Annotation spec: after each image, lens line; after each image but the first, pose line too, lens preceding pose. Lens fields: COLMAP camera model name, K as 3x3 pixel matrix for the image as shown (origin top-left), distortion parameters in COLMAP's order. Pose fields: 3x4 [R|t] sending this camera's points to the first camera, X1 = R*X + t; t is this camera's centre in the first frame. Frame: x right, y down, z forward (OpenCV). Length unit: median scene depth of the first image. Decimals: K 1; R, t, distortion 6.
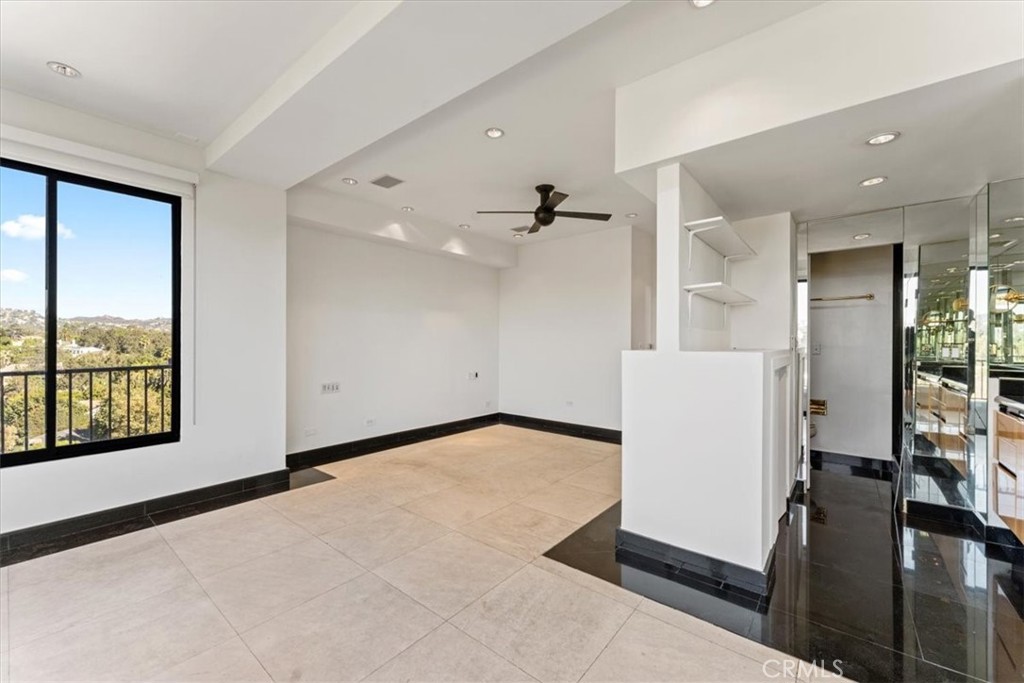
lens RADIAL K [[409.7, 0, 512.0], [0, 409.7, 341.5], [0, 0, 1]] dist [0.000349, -0.000154]
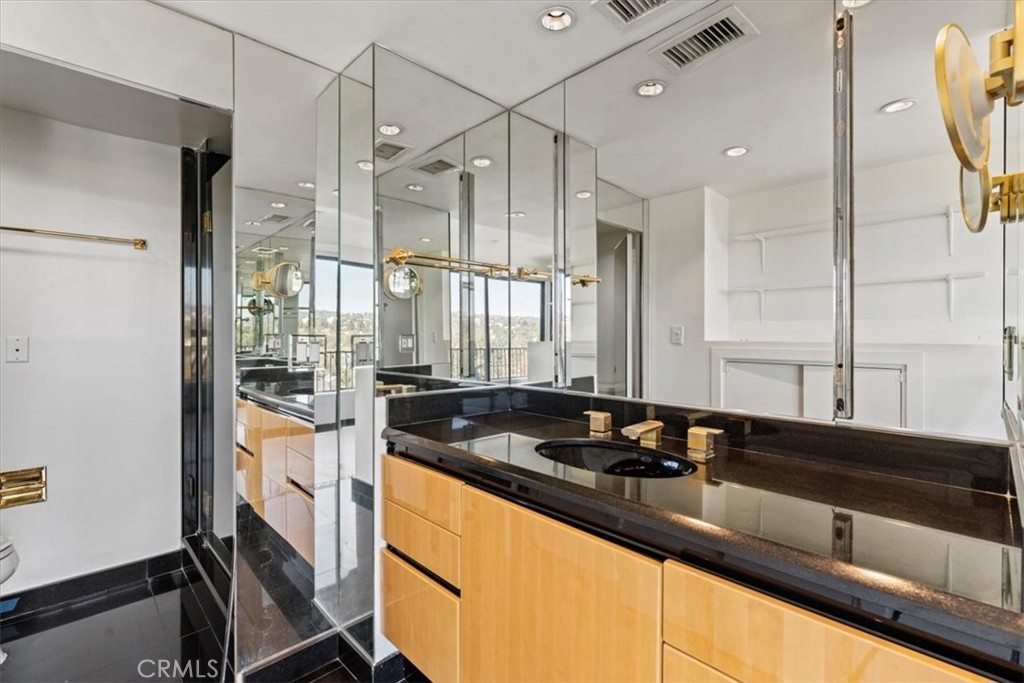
lens RADIAL K [[457.9, 0, 516.4], [0, 457.9, 332.4], [0, 0, 1]] dist [-0.001101, 0.000052]
pose [[0.118315, -0.002853, 0.992972, 0.528483], [0.007071, 0.999973, 0.002030, 0.001095], [-0.992951, 0.006781, 0.118332, 0.679133]]
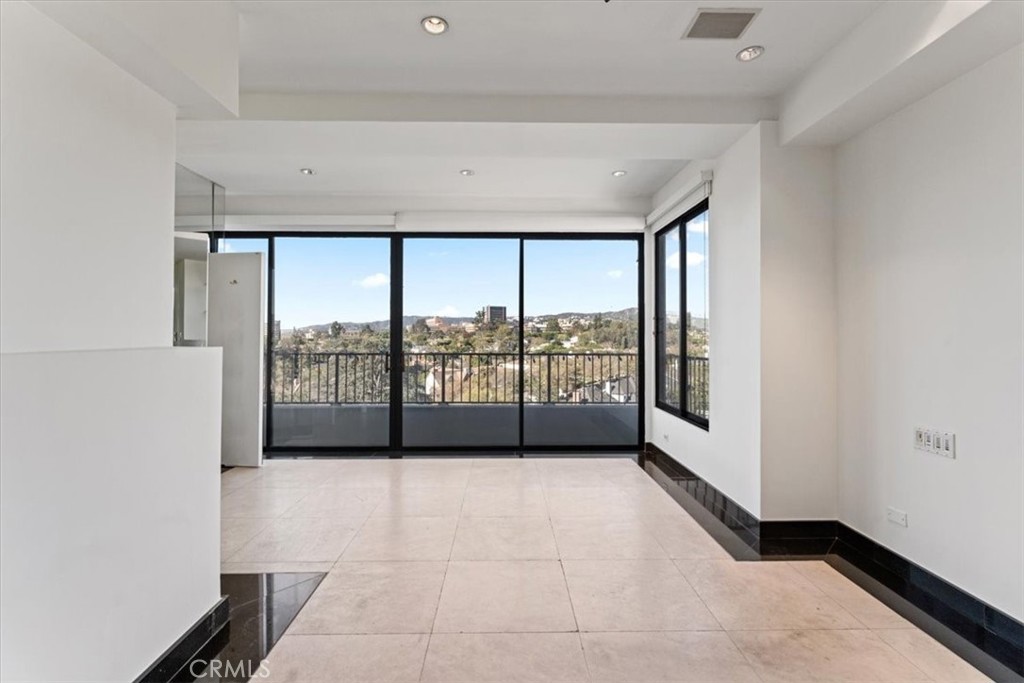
lens RADIAL K [[460.5, 0, 511.0], [0, 460.5, 330.8], [0, 0, 1]] dist [0.000845, -0.000620]
pose [[-0.763912, -0.008376, -0.645266, 0.357164], [-0.003799, 0.999957, -0.008482, -0.001319], [0.645309, -0.004028, -0.763911, 1.725506]]
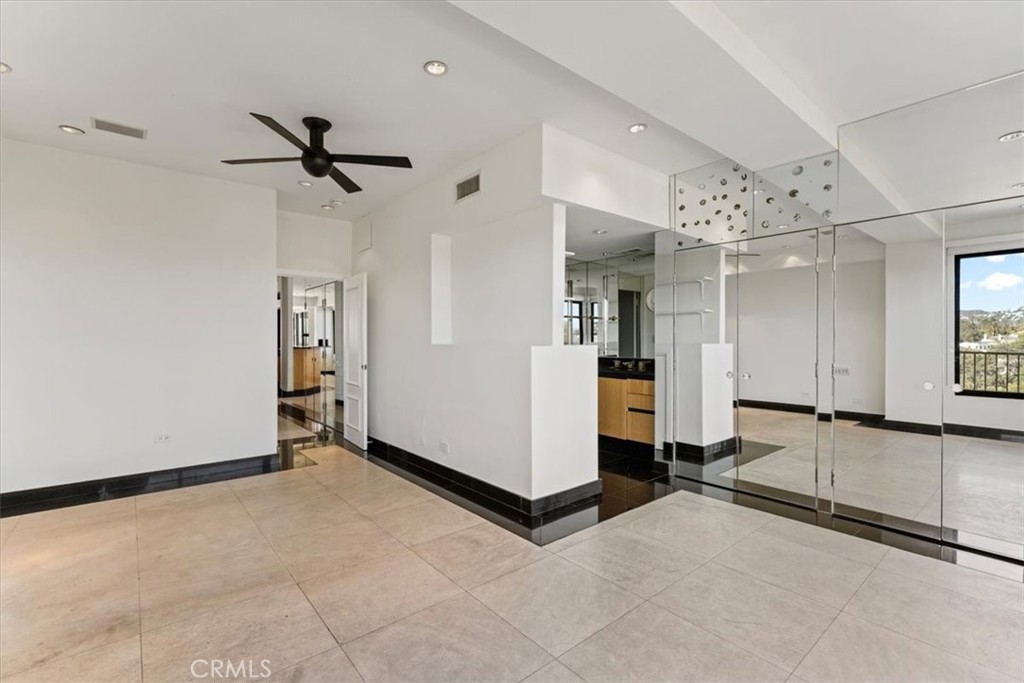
lens RADIAL K [[454.2, 0, 509.6], [0, 454.2, 340.4], [0, 0, 1]] dist [-0.001557, -0.000031]
pose [[0.189119, -0.003570, 0.981948, -0.897950], [0.001981, 0.999993, 0.003254, 0.000658], [-0.981952, 0.001330, 0.189124, 0.731140]]
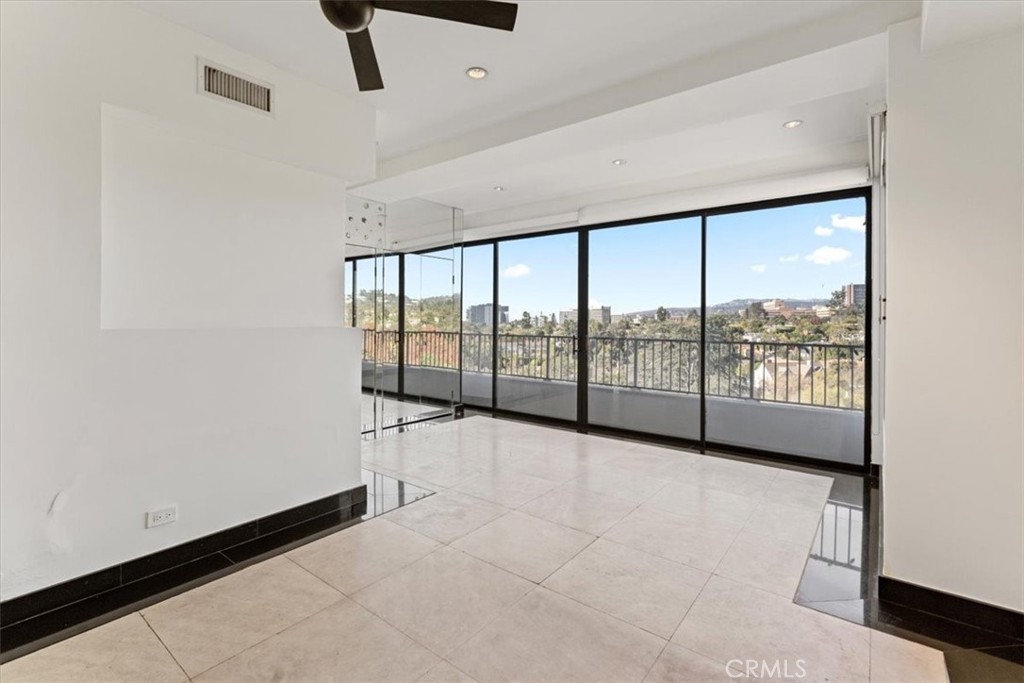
lens RADIAL K [[469.5, 0, 505.8], [0, 469.5, 317.2], [0, 0, 1]] dist [-0.001941, -0.000589]
pose [[-0.999920, -0.005688, -0.011295, -0.100877], [-0.005659, 0.999981, -0.002591, -0.004167], [0.011310, -0.002527, -0.999933, 2.051640]]
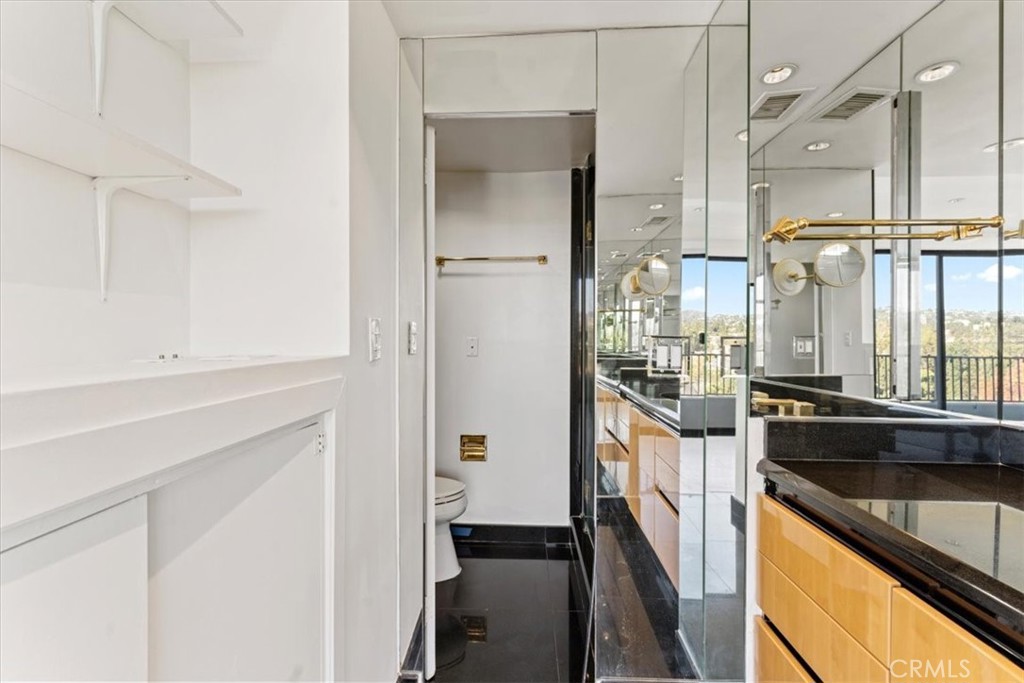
lens RADIAL K [[454.2, 0, 509.6], [0, 454.2, 340.4], [0, 0, 1]] dist [-0.001557, -0.000031]
pose [[0.807629, -0.012410, 0.589560, 0.632605], [0.008821, 0.999921, 0.008965, 0.002013], [-0.589625, -0.002039, 0.807675, 0.705068]]
